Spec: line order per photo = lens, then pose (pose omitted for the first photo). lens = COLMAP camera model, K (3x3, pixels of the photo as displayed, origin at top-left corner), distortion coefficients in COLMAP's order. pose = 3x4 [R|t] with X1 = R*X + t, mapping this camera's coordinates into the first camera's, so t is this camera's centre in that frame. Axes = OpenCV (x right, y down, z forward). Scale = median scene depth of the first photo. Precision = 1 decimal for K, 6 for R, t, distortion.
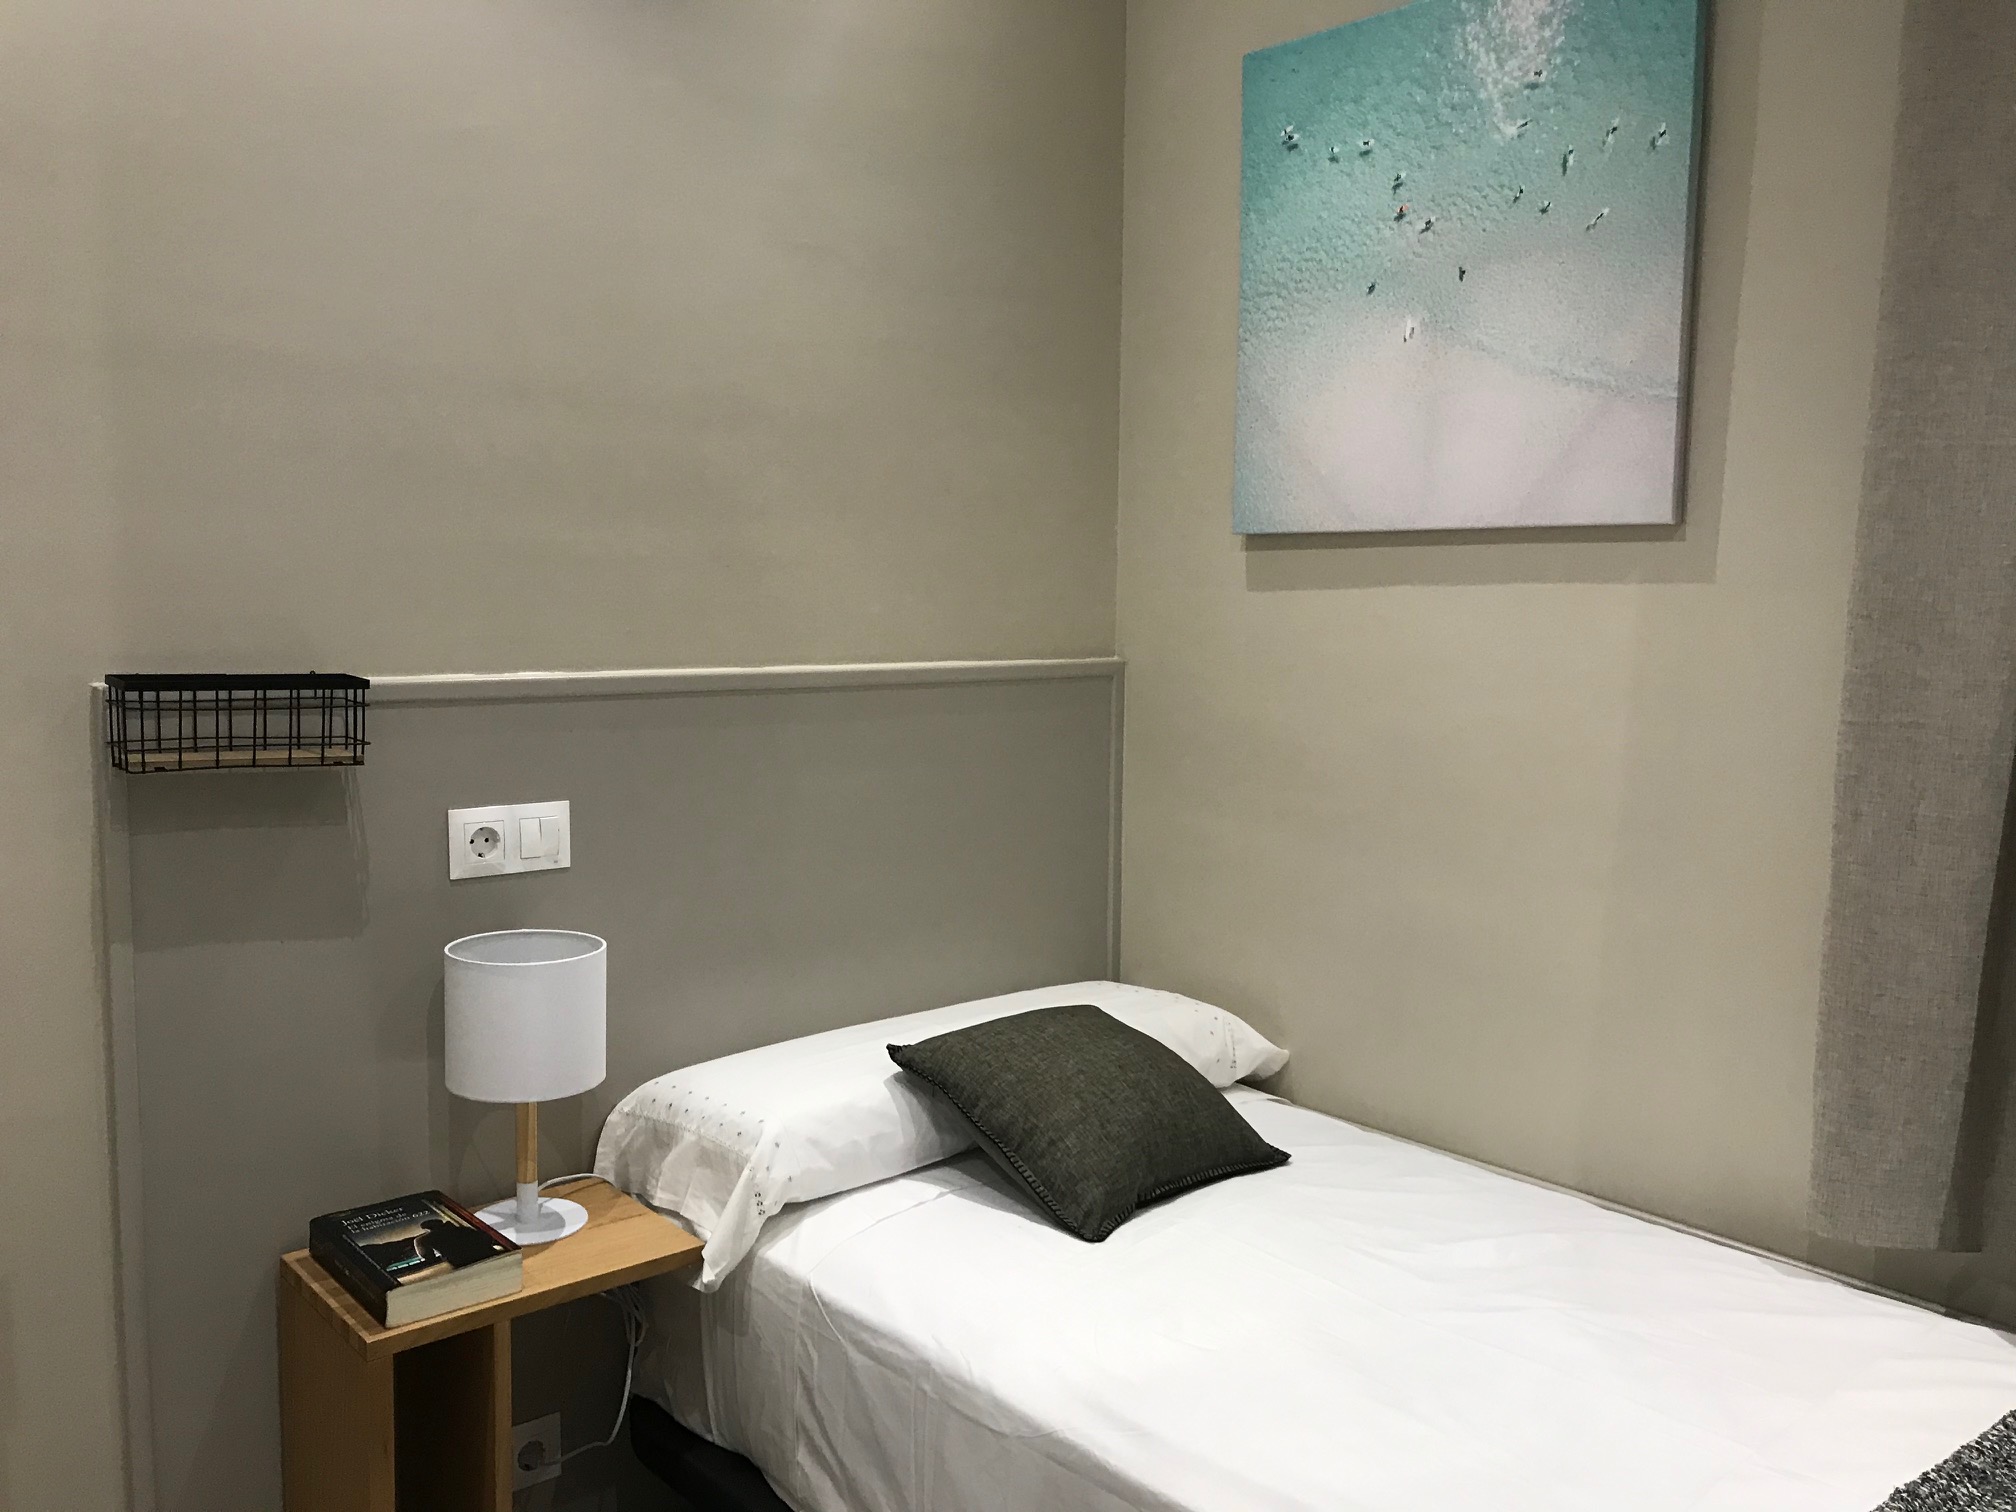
lens RADIAL K [[1676.3, 0, 1008.0], [0, 1676.3, 756.0], [0, 0, 1]] dist [-0.001870, -0.000618]
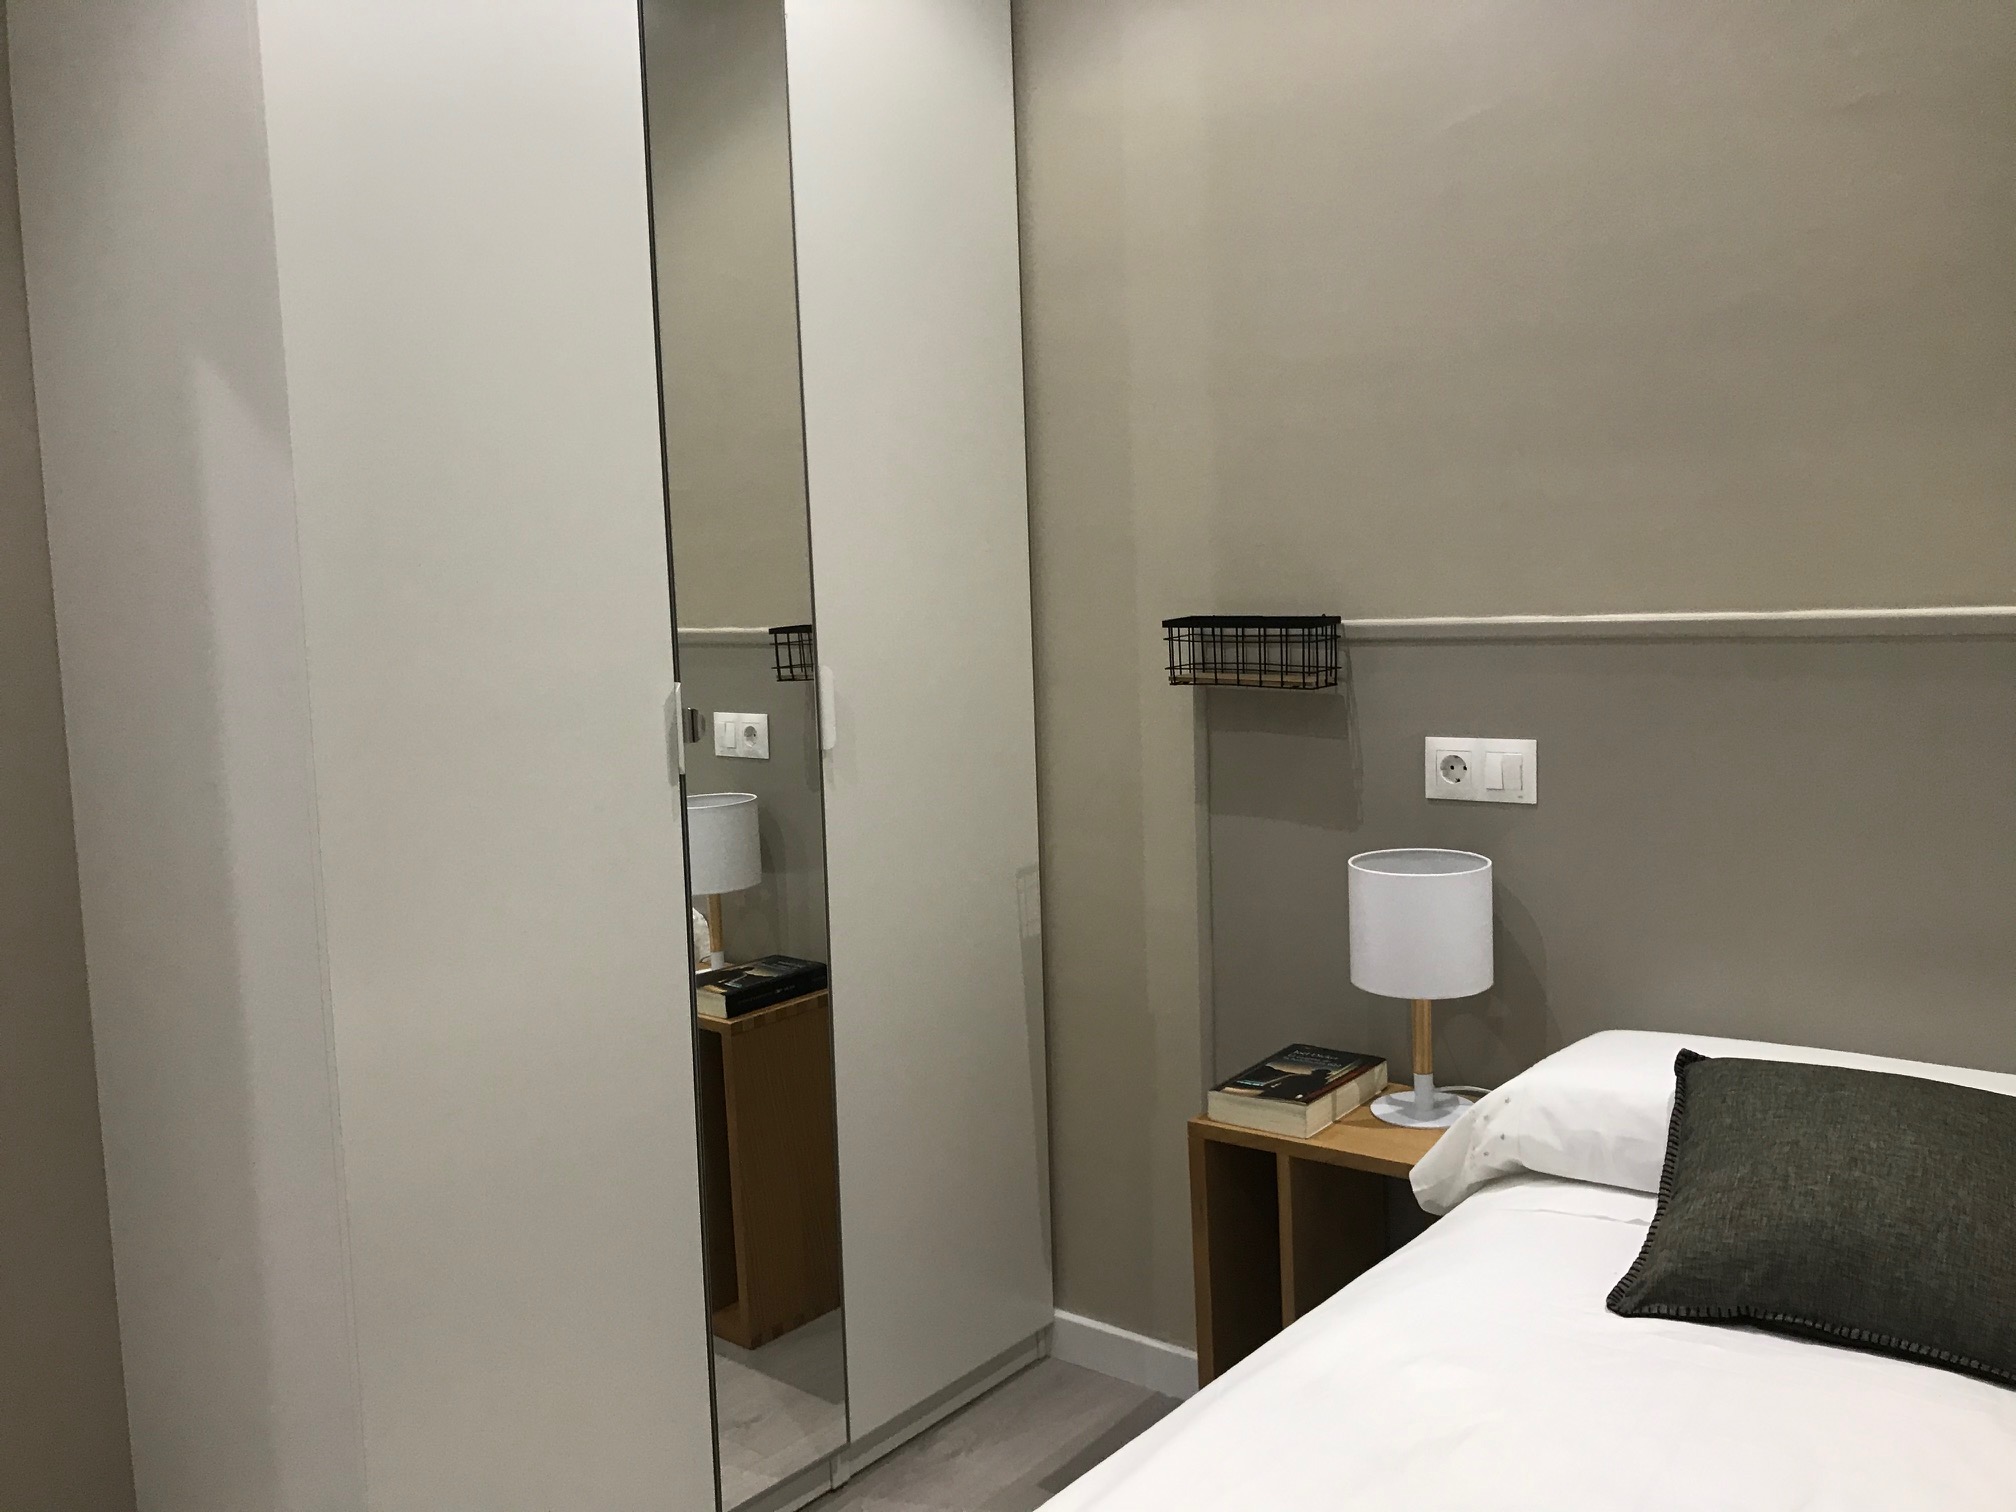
lens RADIAL K [[1745.4, 0, 1008.0], [0, 1745.4, 756.0], [0, 0, 1]] dist [0.007364, 0.000027]
pose [[0.157225, 0.087045, -0.983719, 0.805840], [-0.051998, 0.995456, 0.079773, -0.035305], [0.986193, 0.038610, 0.161037, 0.540152]]
